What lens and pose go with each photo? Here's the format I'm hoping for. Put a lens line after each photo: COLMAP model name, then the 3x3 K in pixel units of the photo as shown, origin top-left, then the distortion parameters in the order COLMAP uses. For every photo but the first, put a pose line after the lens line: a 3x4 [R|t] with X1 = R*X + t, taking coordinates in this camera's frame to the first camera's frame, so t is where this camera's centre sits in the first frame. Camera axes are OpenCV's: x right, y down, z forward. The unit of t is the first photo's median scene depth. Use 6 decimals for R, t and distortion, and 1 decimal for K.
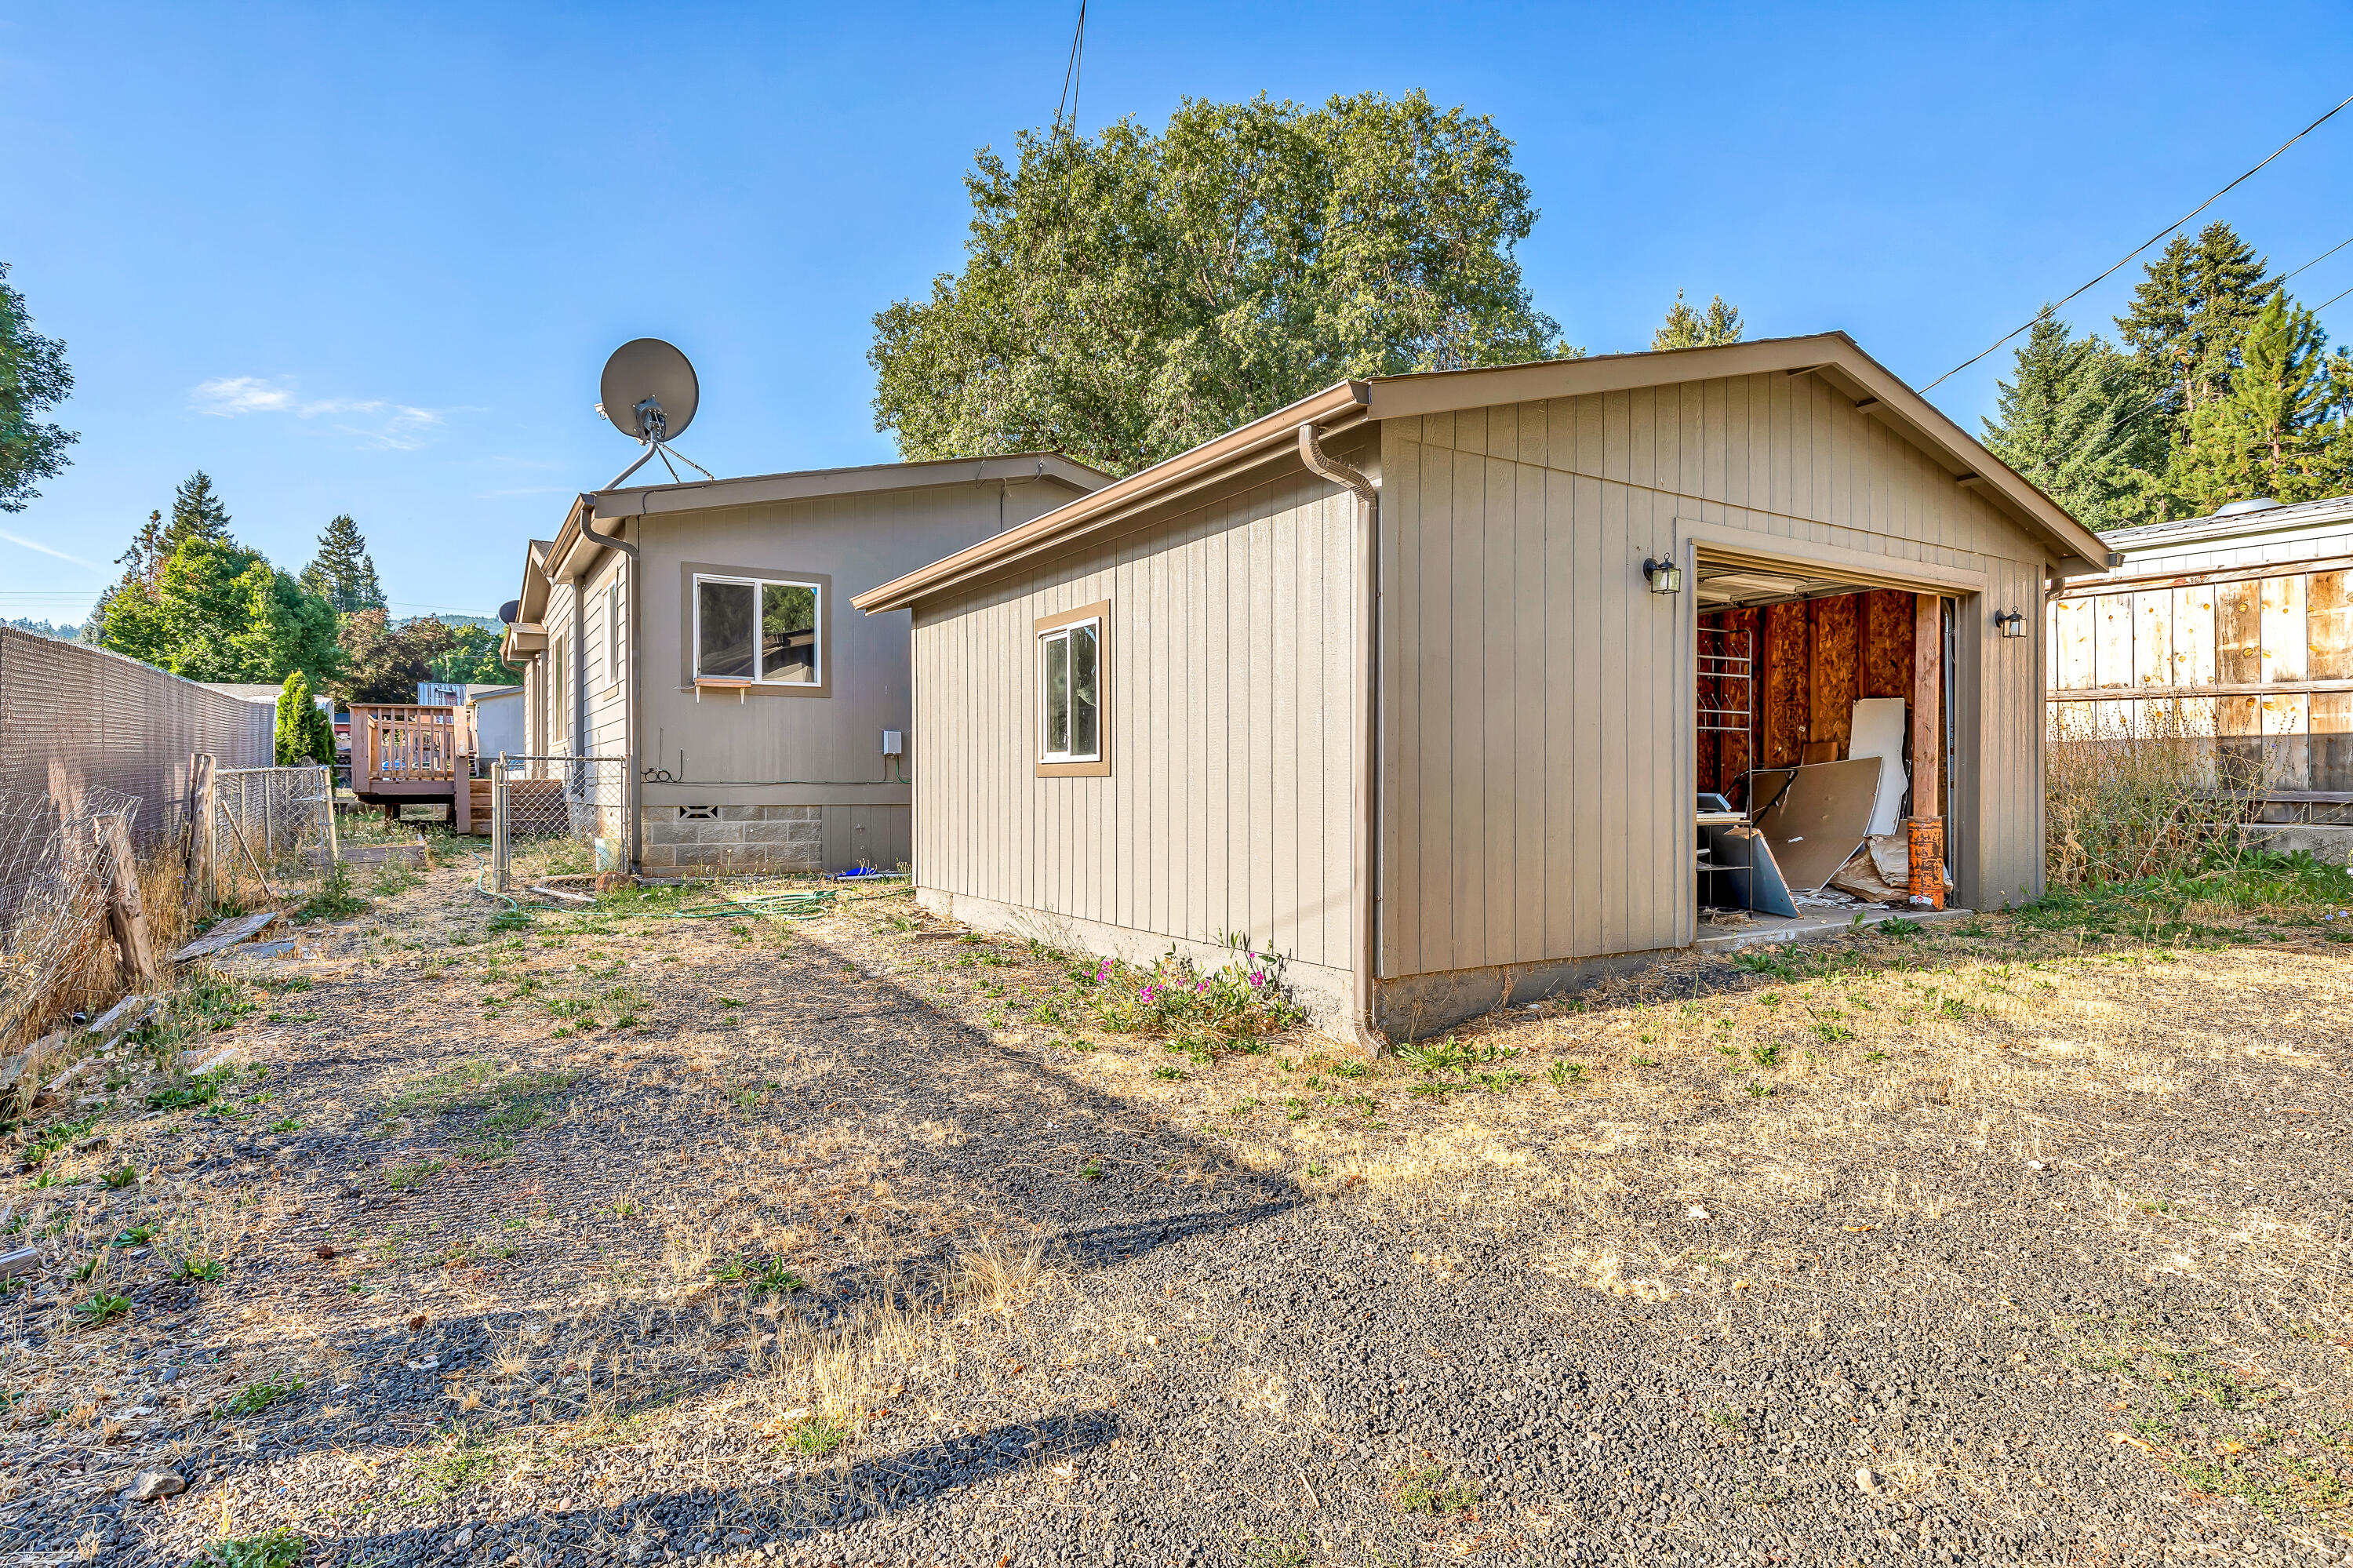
lens RADIAL K [[1163.0, 0, 1171.8], [0, 1163.0, 785.3], [0, 0, 1]] dist [-0.002816, 0.000764]
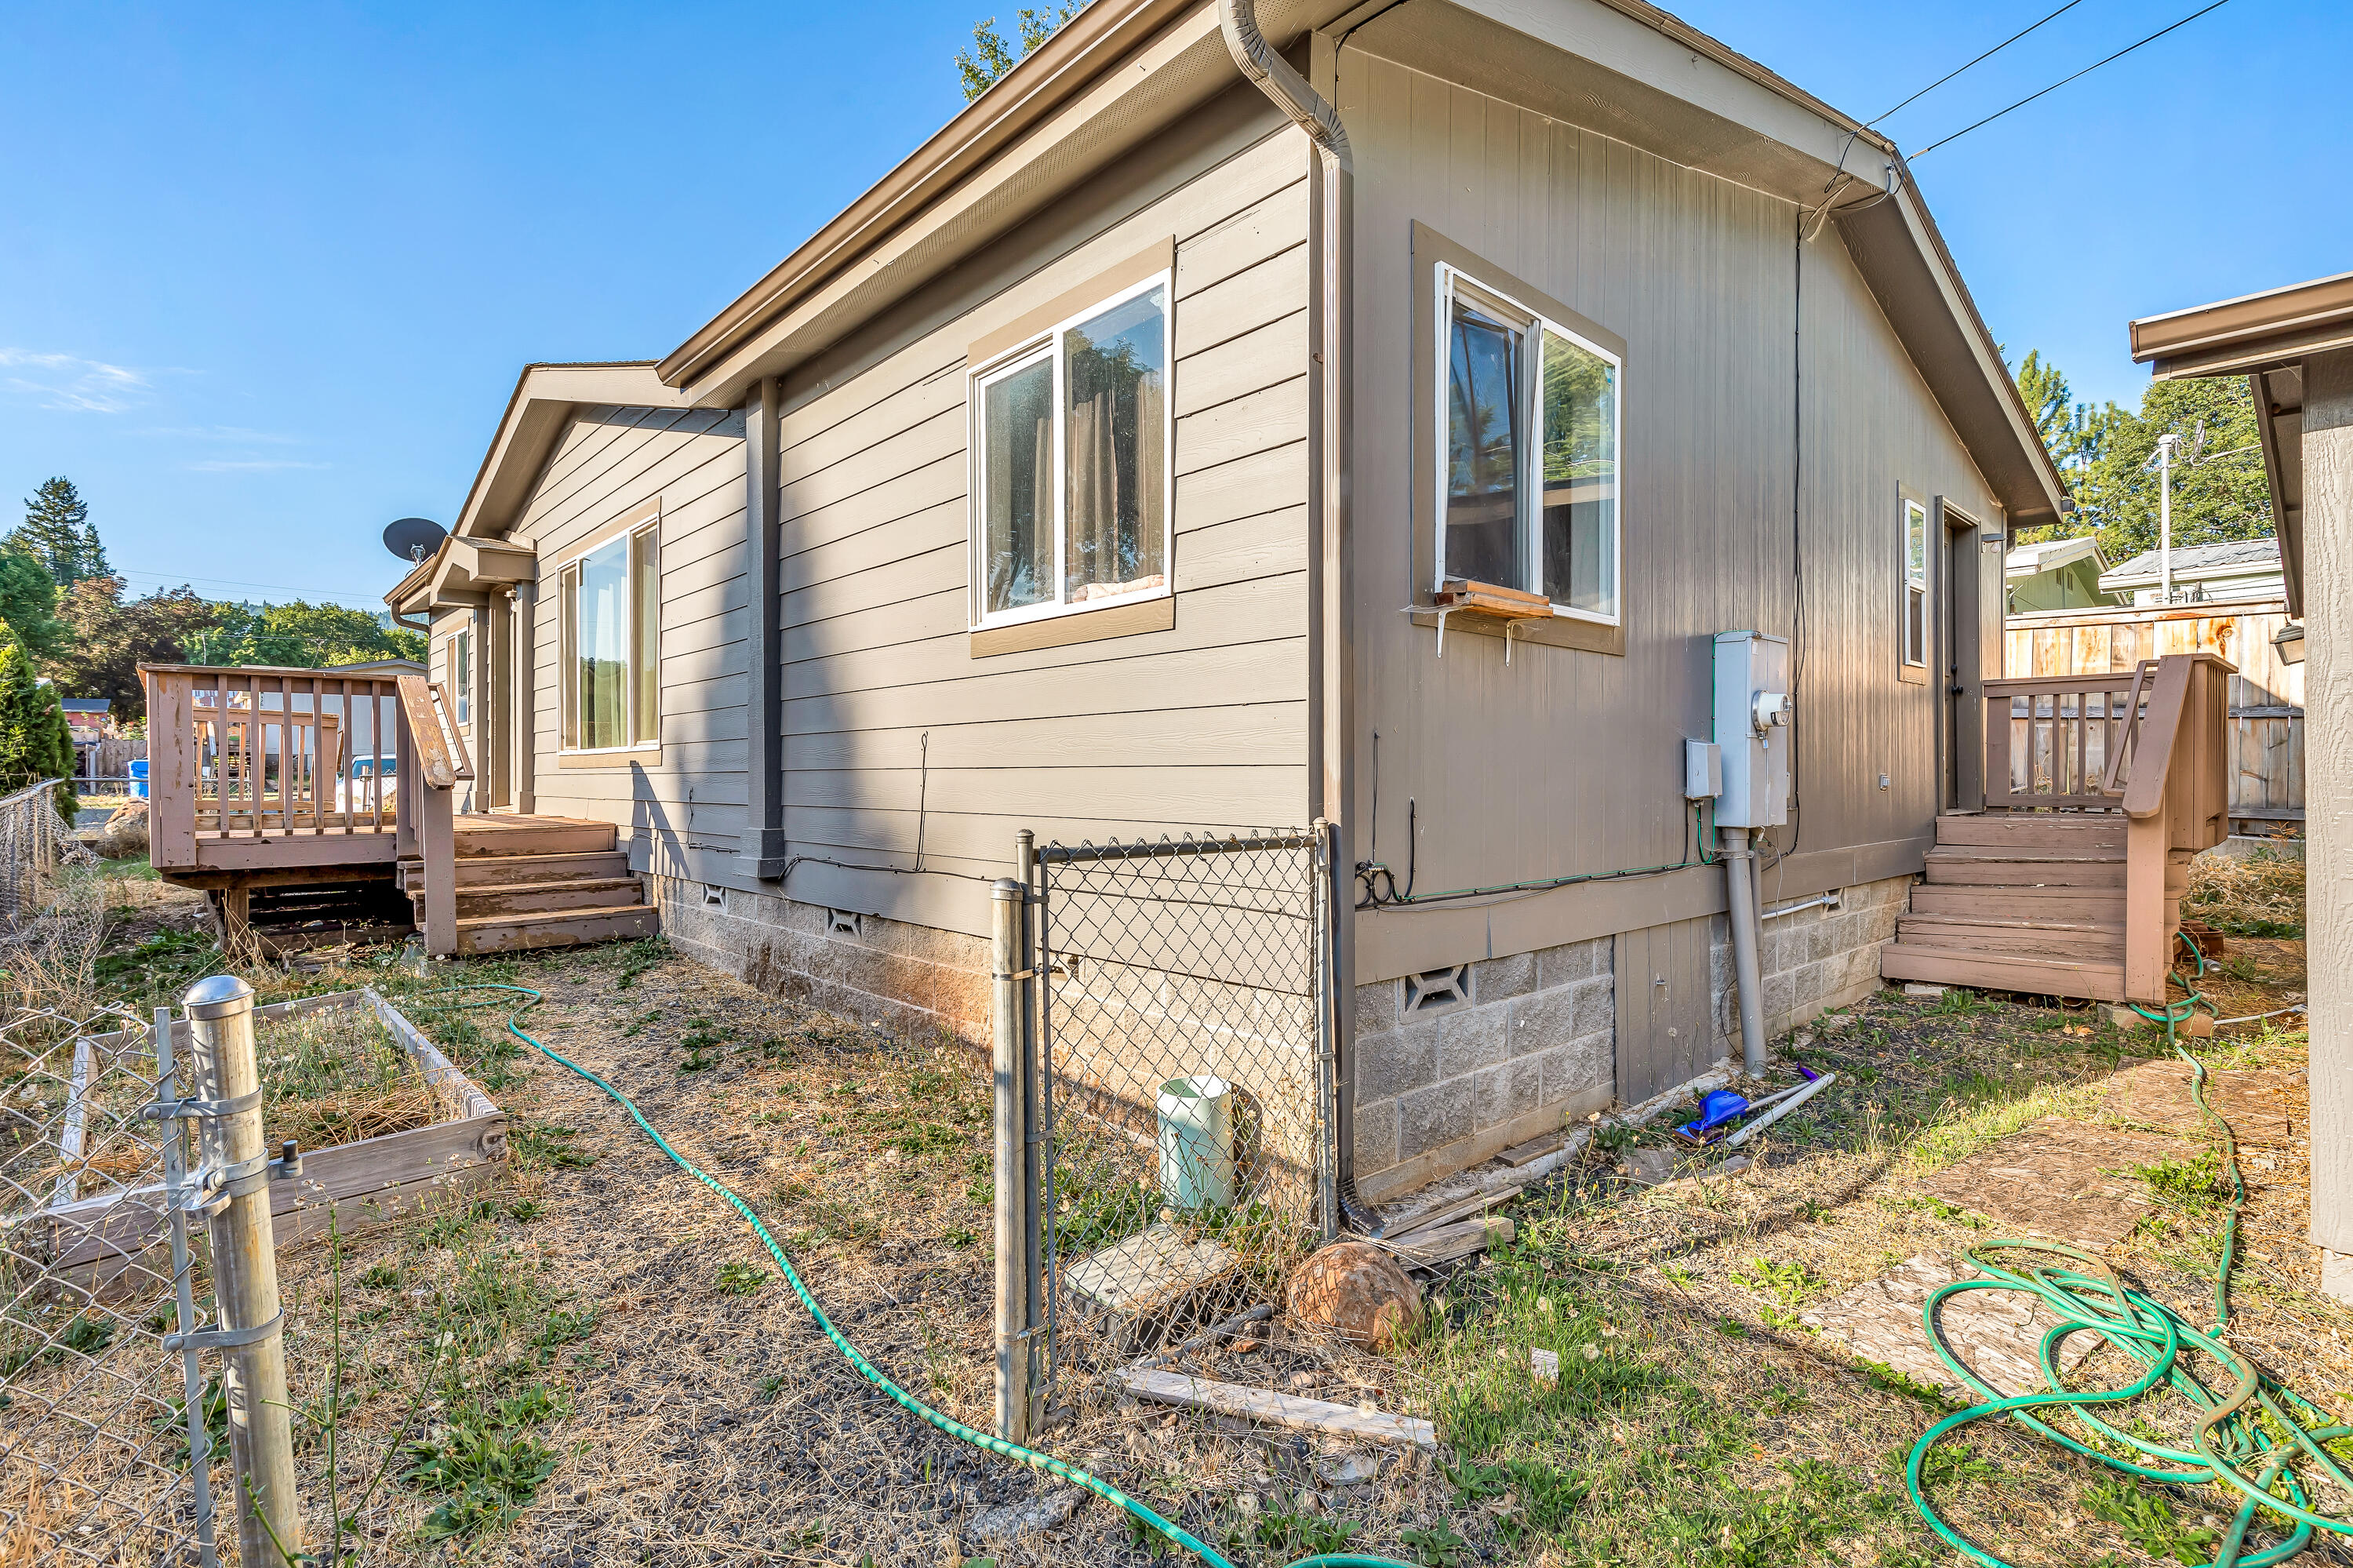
lens RADIAL K [[1101.1, 0, 1185.4], [0, 1101.1, 773.1], [0, 0, 1]] dist [0.010383, -0.002325]
pose [[0.984861, 0.001685, 0.173338, -0.066827], [-0.000541, 0.999978, -0.006647, -0.004499], [-0.173346, 0.006453, 0.984840, 0.087929]]
